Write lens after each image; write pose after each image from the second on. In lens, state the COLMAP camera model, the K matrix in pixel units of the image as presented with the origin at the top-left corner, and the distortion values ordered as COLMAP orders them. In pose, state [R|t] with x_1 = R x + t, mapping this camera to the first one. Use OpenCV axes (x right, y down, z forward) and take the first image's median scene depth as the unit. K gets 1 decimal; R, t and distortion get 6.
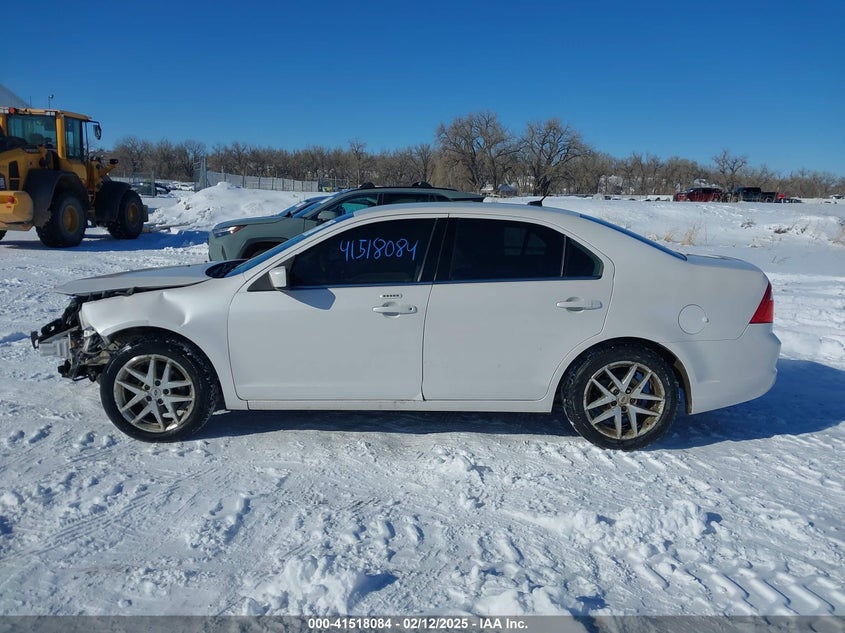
lens RADIAL K [[661.2, 0, 421.3], [0, 661.2, 312.5], [0, 0, 1]] dist [0.032399, -0.040957]
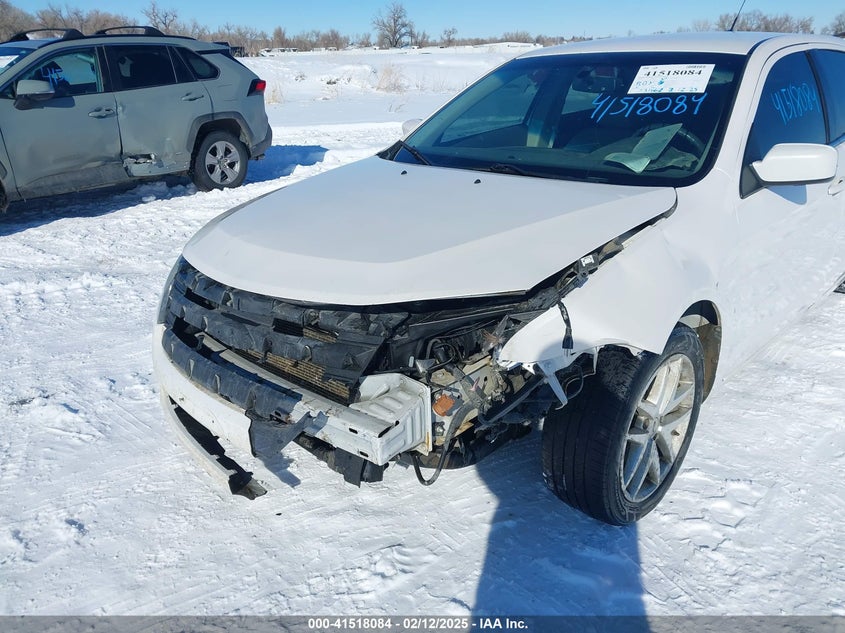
lens RADIAL K [[661.2, 0, 417.1], [0, 661.2, 317.0], [0, 0, 1]] dist [0.032399, -0.040957]
pose [[0.708660, -0.292828, 0.641914, -0.141143], [0.158604, 0.952636, 0.259477, -0.020761], [-0.687493, -0.082071, 0.721539, 0.127696]]
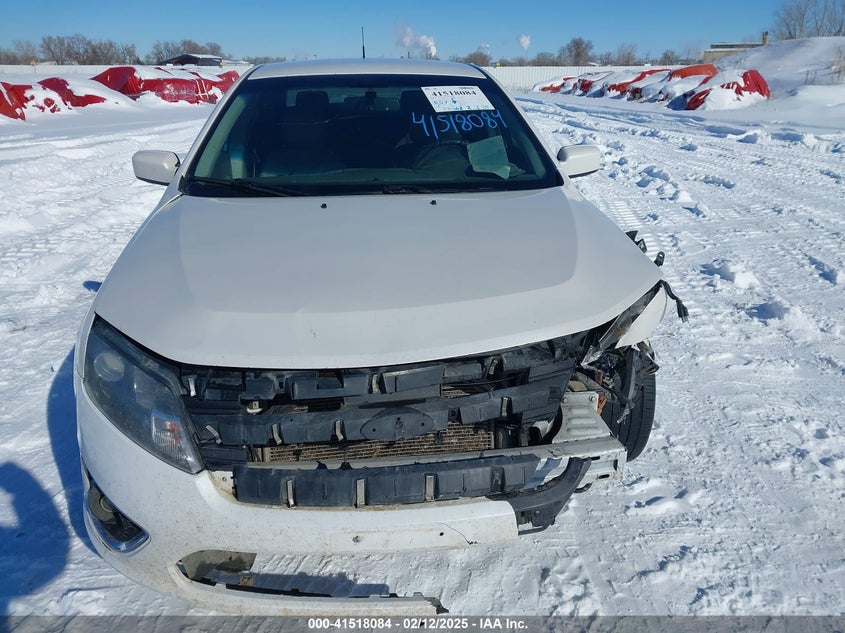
lens RADIAL K [[661.2, 0, 425.0], [0, 661.2, 320.6], [0, 0, 1]] dist [0.032399, -0.040957]
pose [[-0.100063, -0.369127, 0.923976, -0.160748], [0.167425, 0.909149, 0.381335, -0.033946], [-0.980794, 0.192855, -0.029171, 0.199695]]
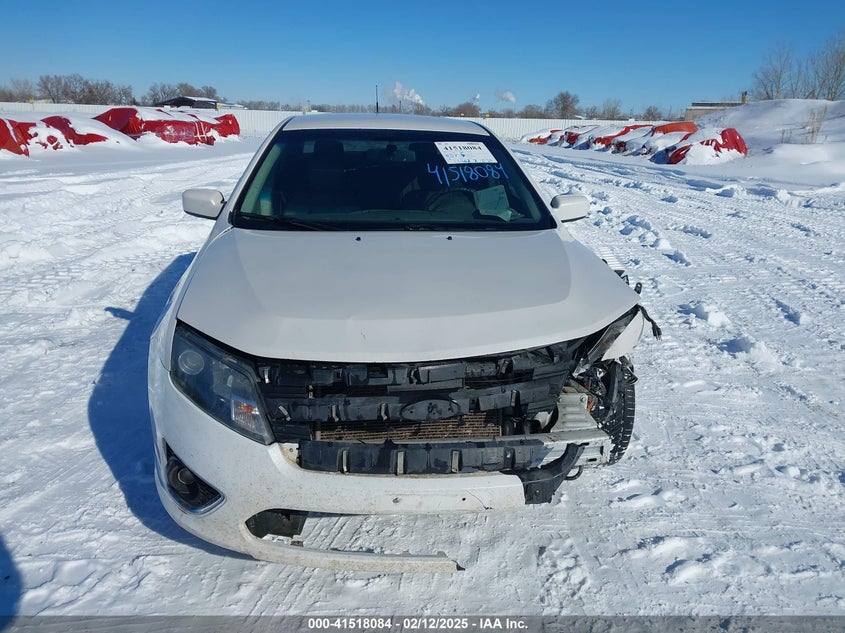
lens RADIAL K [[661.2, 0, 424.3], [0, 661.2, 319.2], [0, 0, 1]] dist [0.032399, -0.040957]
pose [[-0.112063, -0.309012, 0.944433, -0.177430], [0.139363, 0.936139, 0.322834, -0.037162], [-0.983880, 0.167797, -0.061842, 0.206069]]
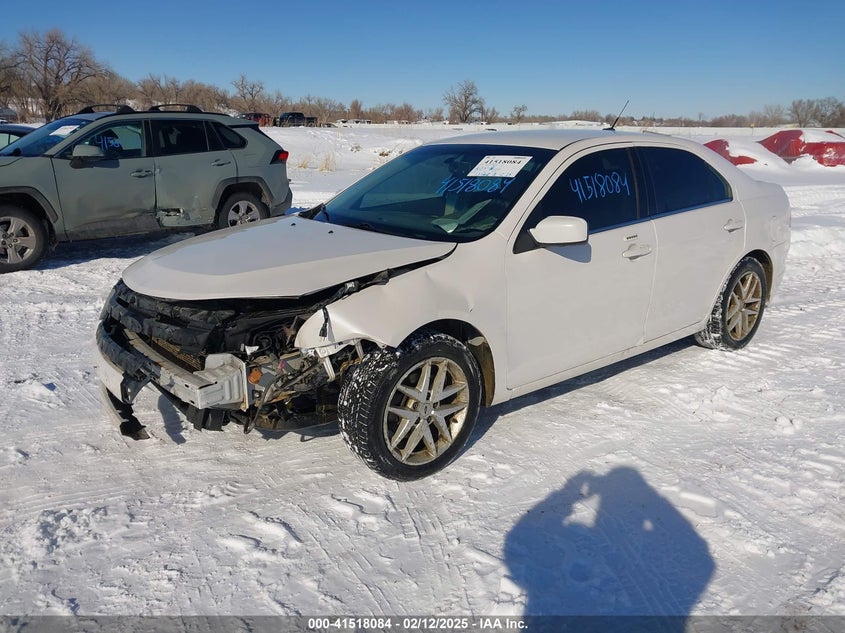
lens RADIAL K [[661.2, 0, 416.8], [0, 661.2, 316.8], [0, 0, 1]] dist [0.032399, -0.040957]
pose [[0.778592, -0.184959, 0.599654, -0.137424], [0.116406, 0.981562, 0.151613, -0.014662], [-0.616639, -0.048241, 0.785766, 0.075612]]
